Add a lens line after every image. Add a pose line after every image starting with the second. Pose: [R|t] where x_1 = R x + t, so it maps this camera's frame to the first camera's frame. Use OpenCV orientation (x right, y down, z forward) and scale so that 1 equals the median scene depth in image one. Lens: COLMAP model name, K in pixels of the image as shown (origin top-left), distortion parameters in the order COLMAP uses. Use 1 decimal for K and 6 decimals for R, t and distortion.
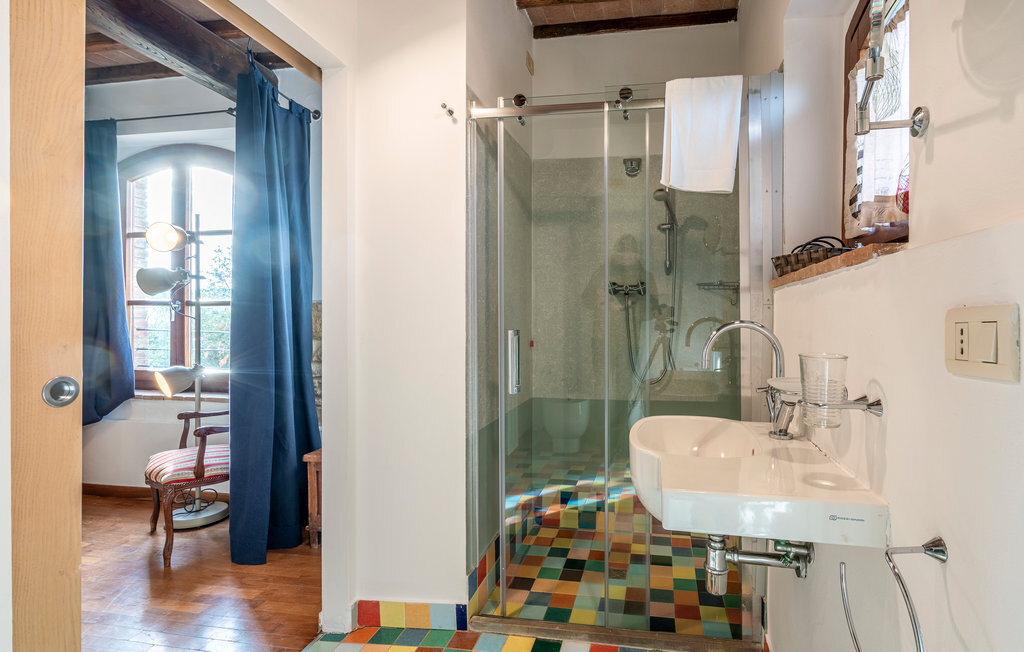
lens RADIAL K [[494.7, 0, 514.9], [0, 494.7, 323.9], [0, 0, 1]] dist [-0.006391, 0.000822]
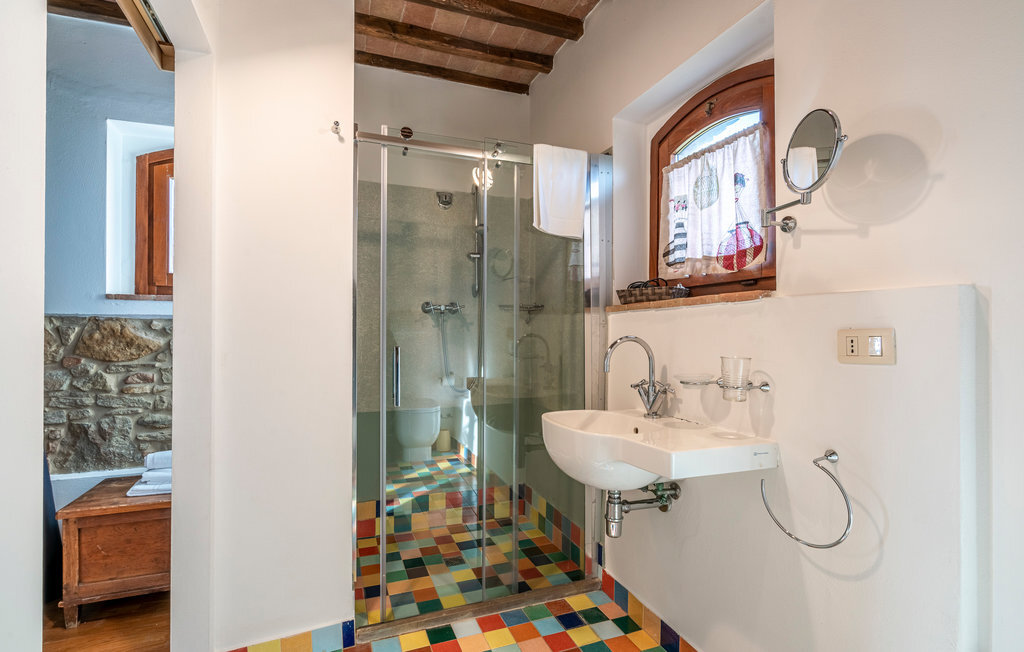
lens RADIAL K [[470.2, 0, 502.2], [0, 470.2, 335.6], [0, 0, 1]] dist [-0.008952, 0.004159]
pose [[0.871418, -0.006348, 0.490500, -0.289090], [0.010431, 0.999930, -0.005591, -0.002644], [-0.490430, 0.009989, 0.871423, 0.011165]]
